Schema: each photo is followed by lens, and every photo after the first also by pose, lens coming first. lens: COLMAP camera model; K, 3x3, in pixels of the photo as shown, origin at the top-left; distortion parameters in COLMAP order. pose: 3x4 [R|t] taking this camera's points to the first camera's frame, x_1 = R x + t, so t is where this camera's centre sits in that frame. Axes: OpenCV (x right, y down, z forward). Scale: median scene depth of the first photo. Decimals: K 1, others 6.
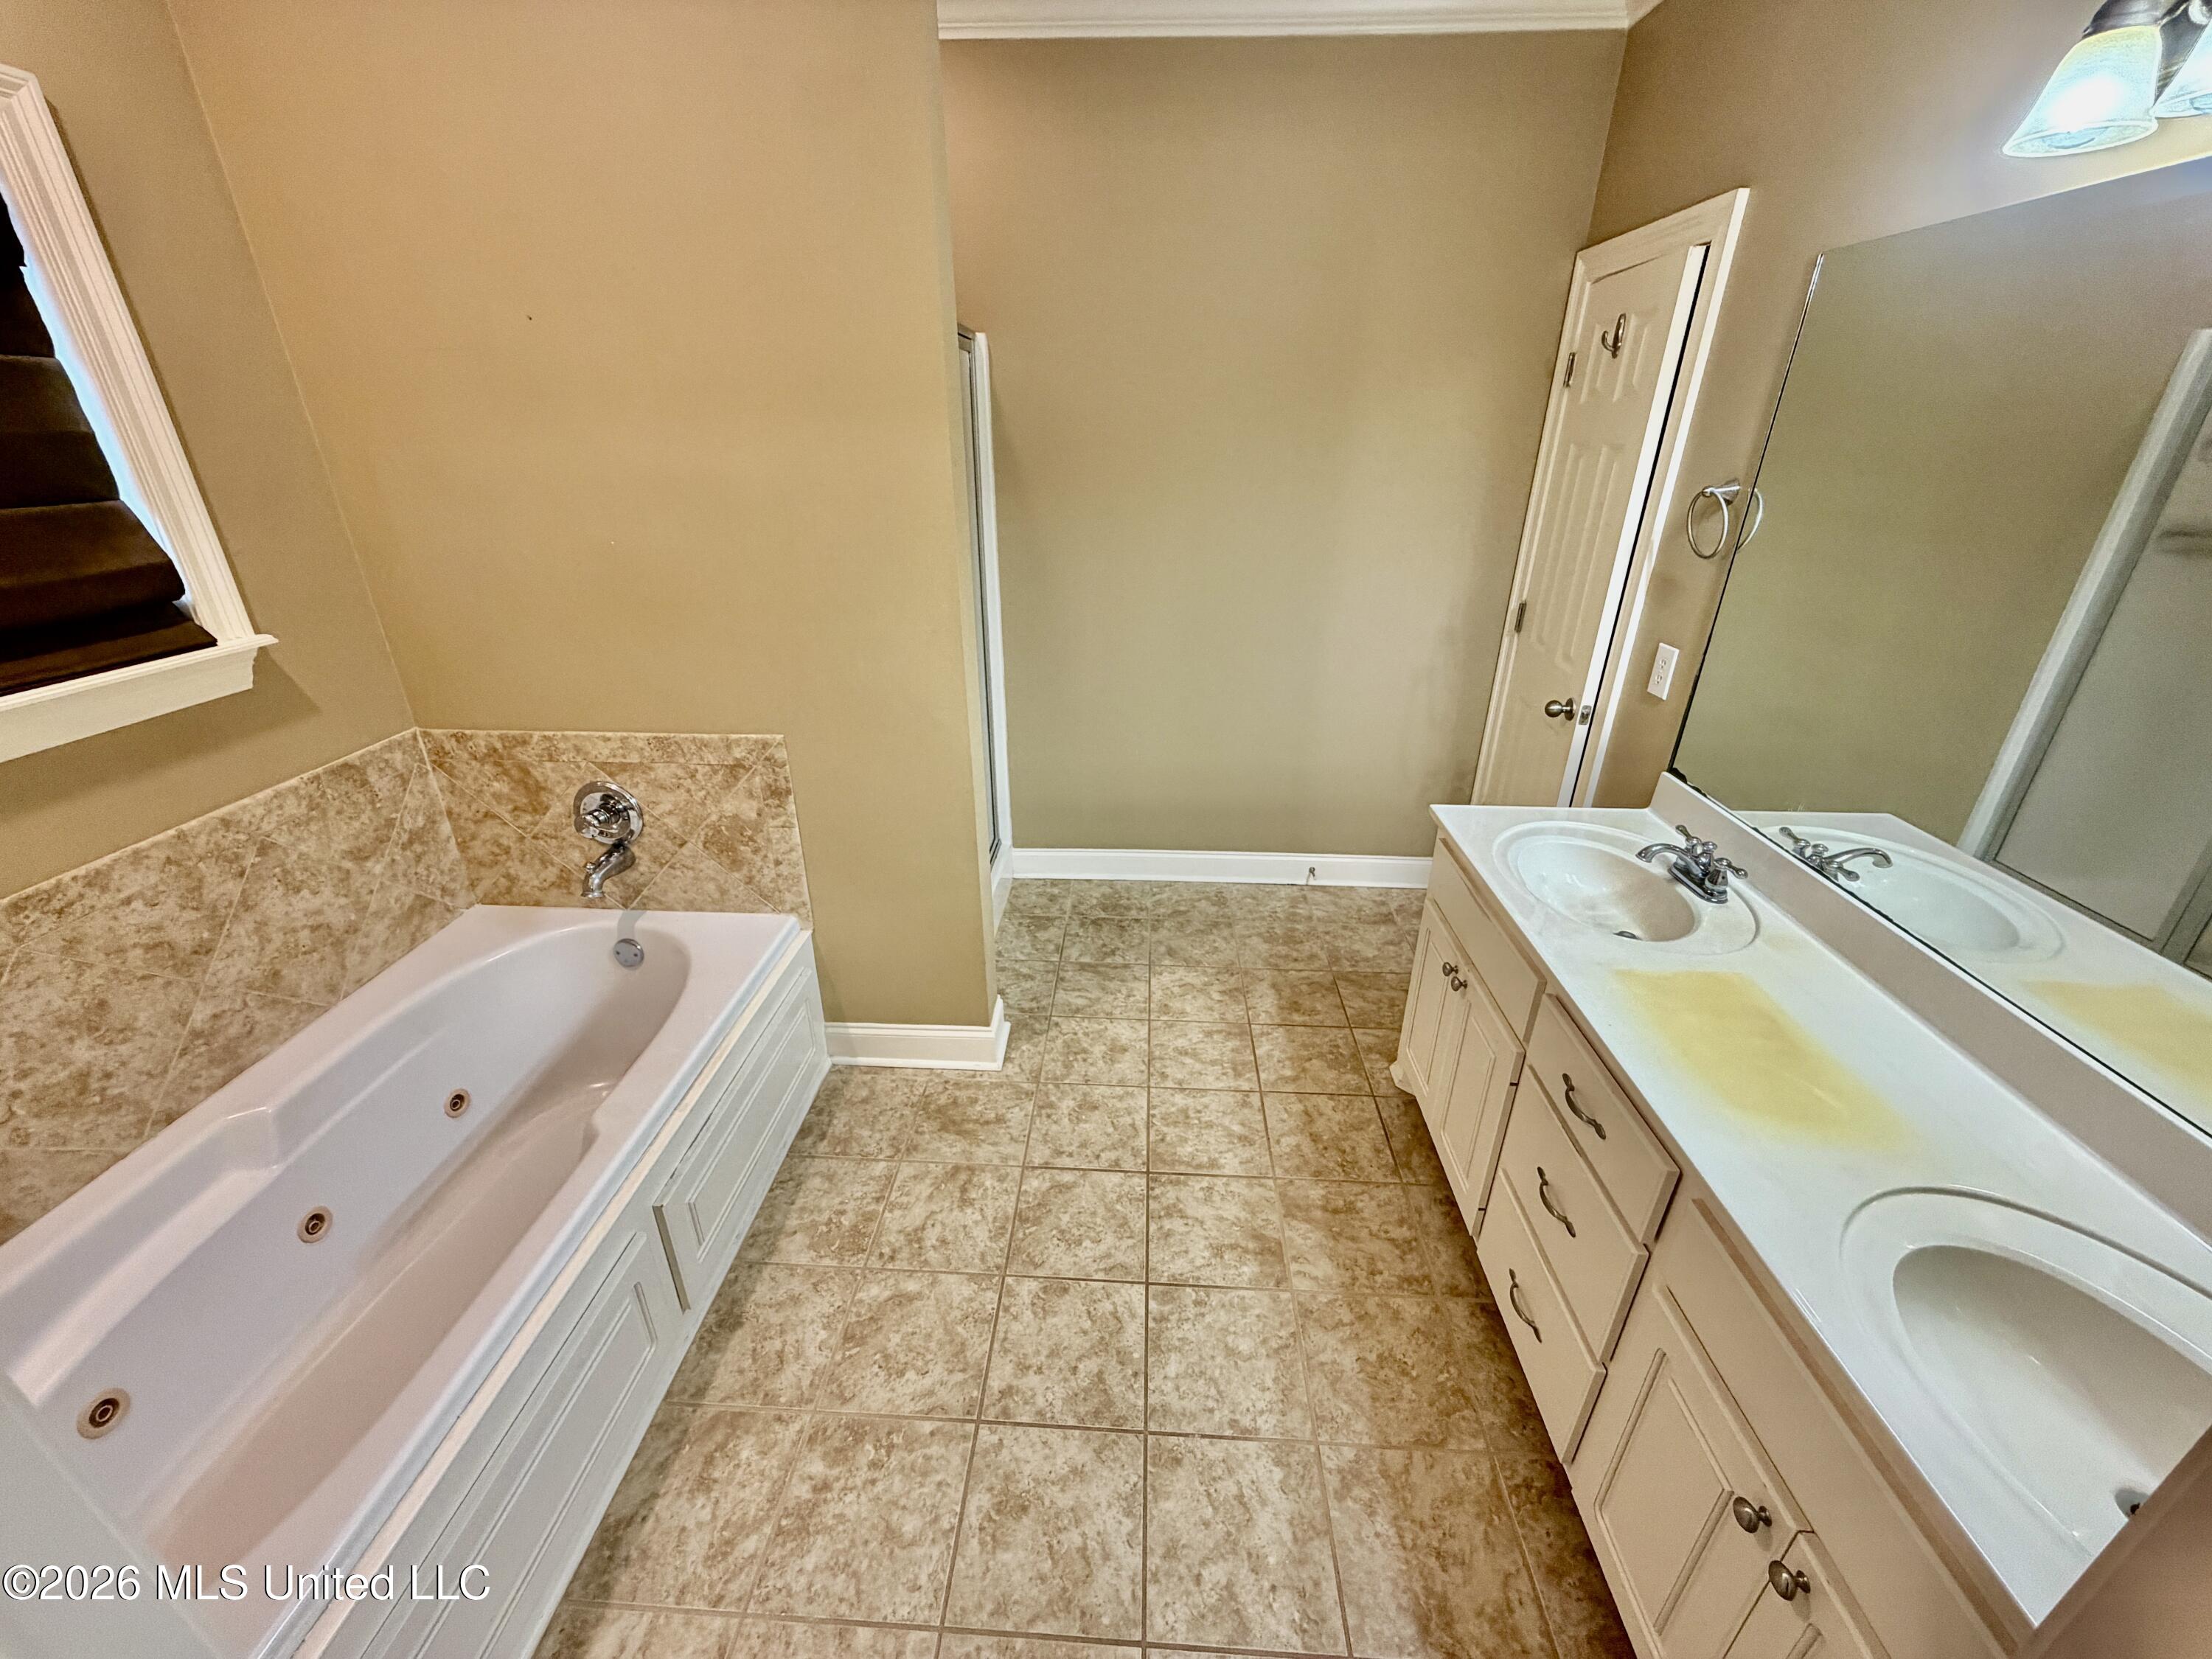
lens RADIAL K [[877.5, 0, 1100.0], [0, 877.5, 830.7], [0, 0, 1]] dist [-0.000063, 0.000034]
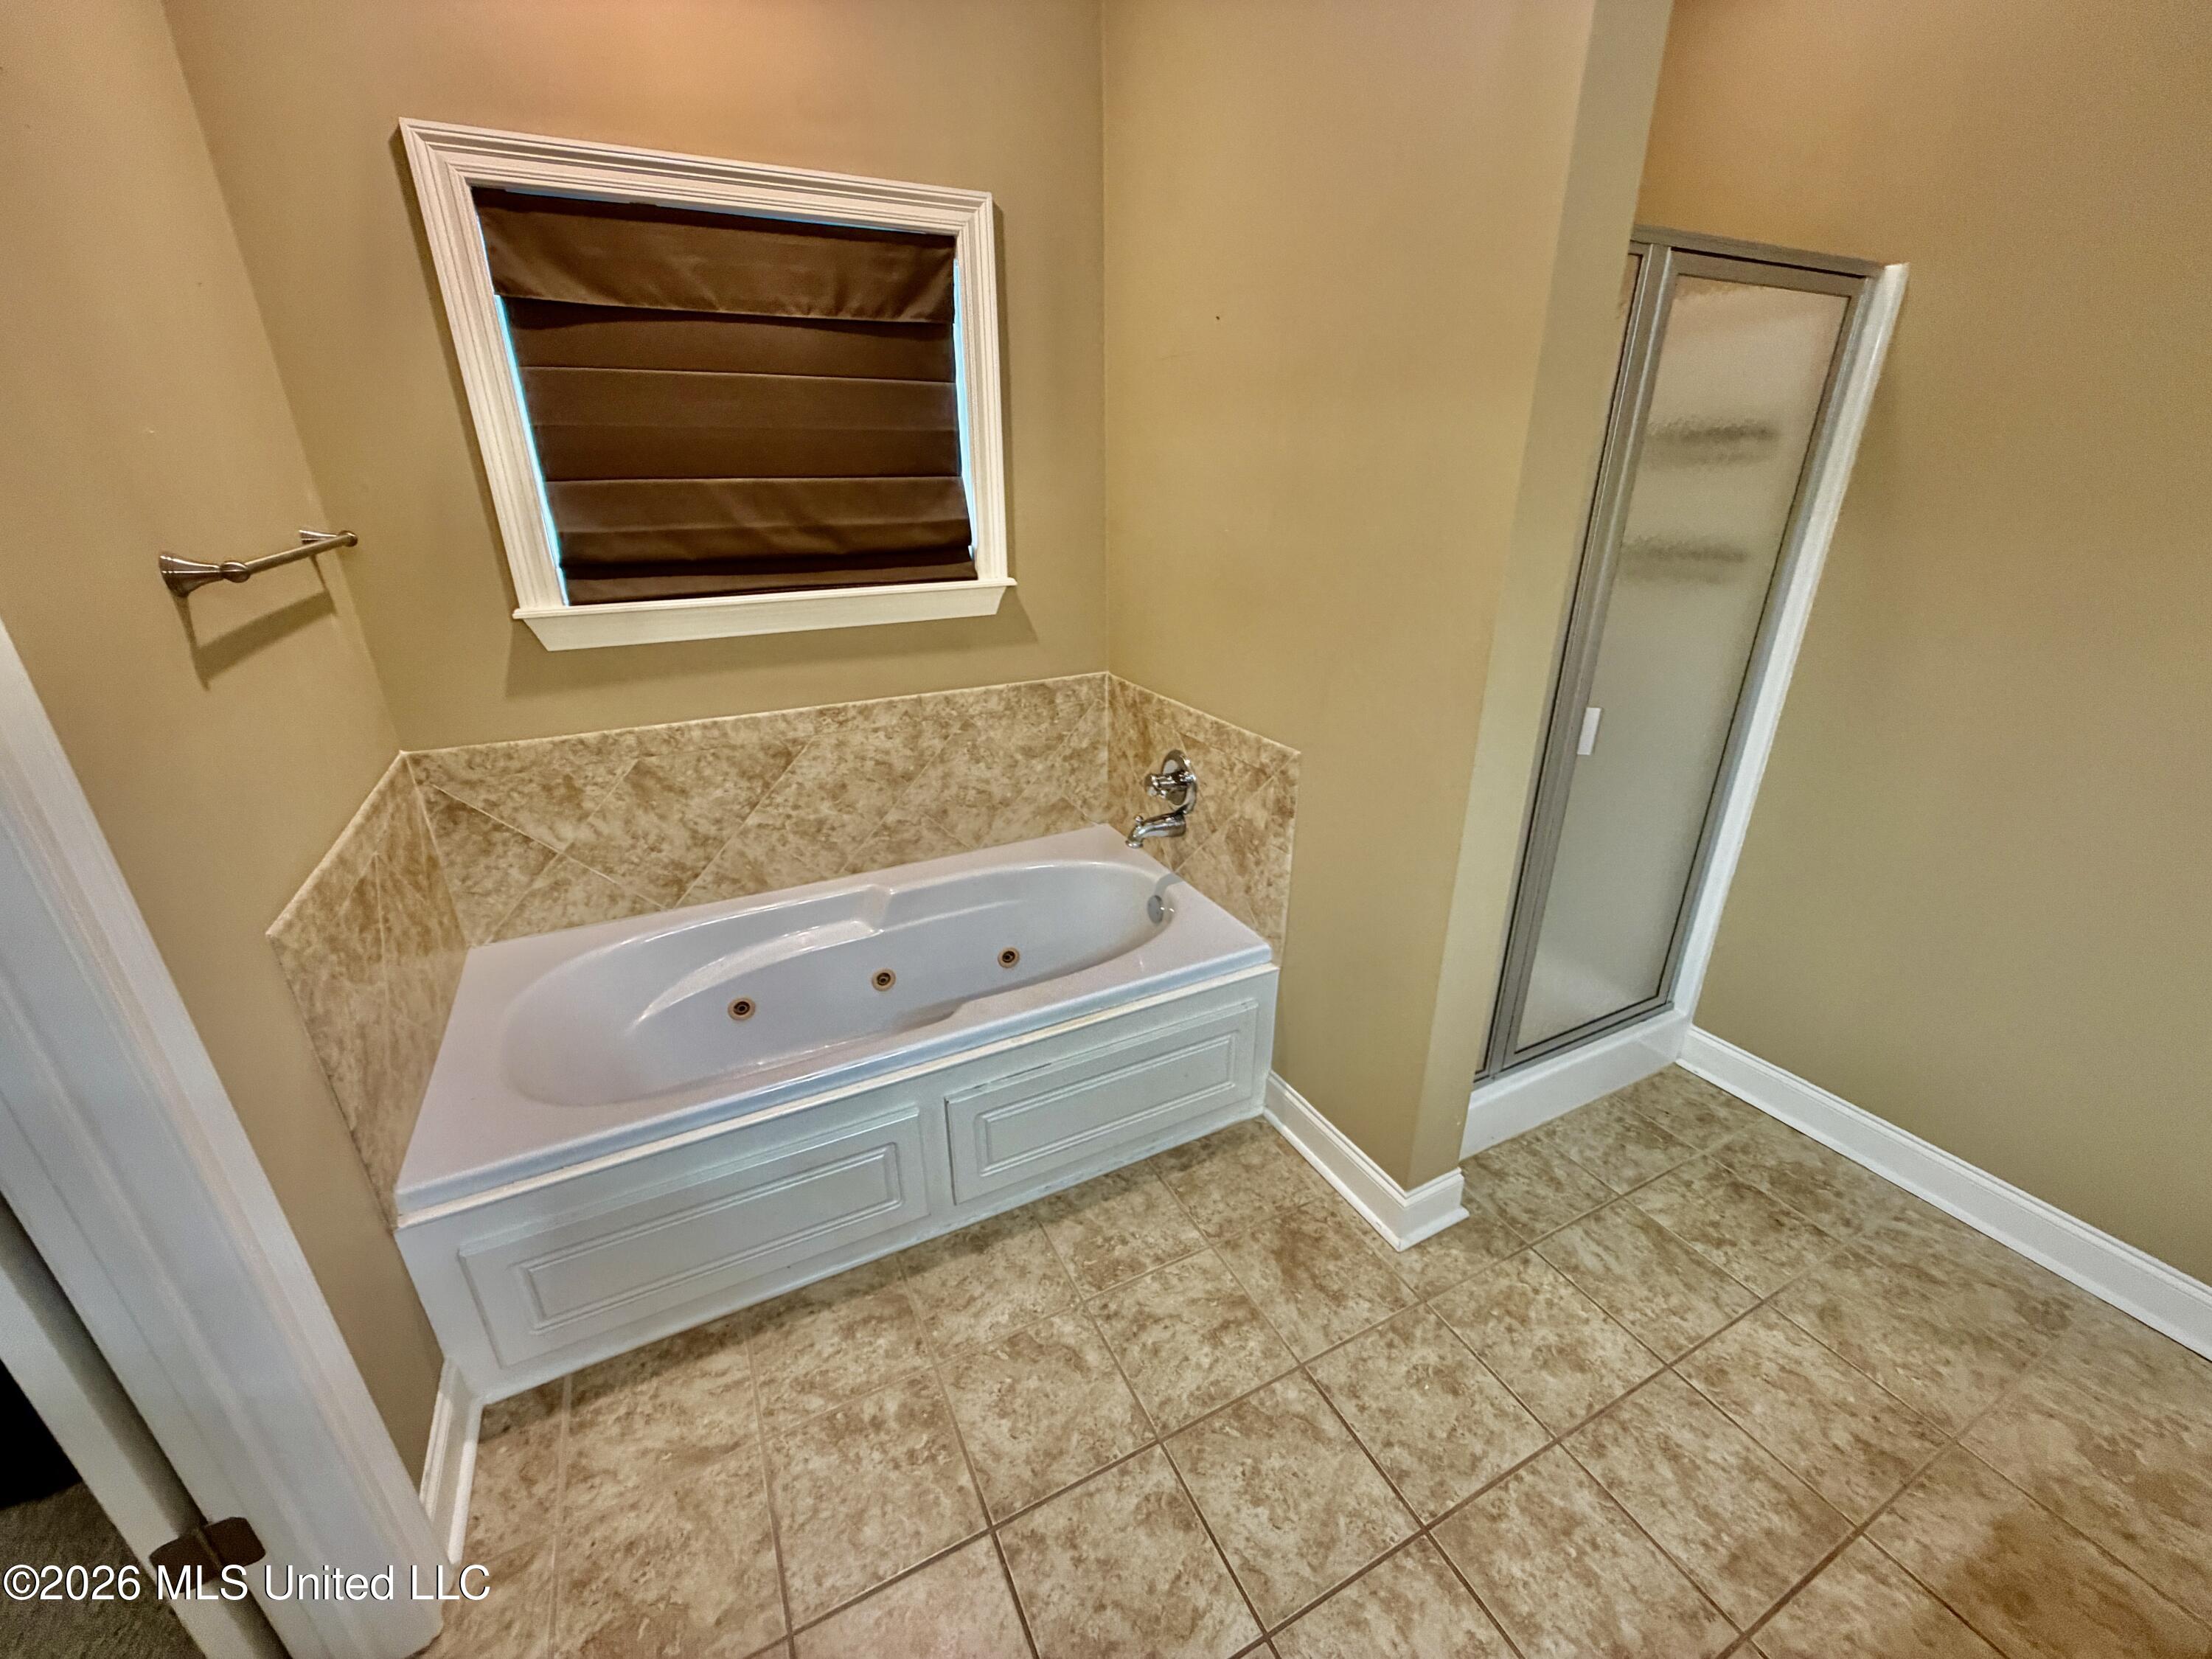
lens RADIAL K [[877.5, 0, 1100.0], [0, 877.5, 830.7], [0, 0, 1]] dist [-0.000063, 0.000034]
pose [[0.496057, 0.326722, -0.804475, 0.289696], [-0.357234, 0.921253, 0.153871, -0.099206], [0.791399, 0.211057, 0.573710, 0.333794]]
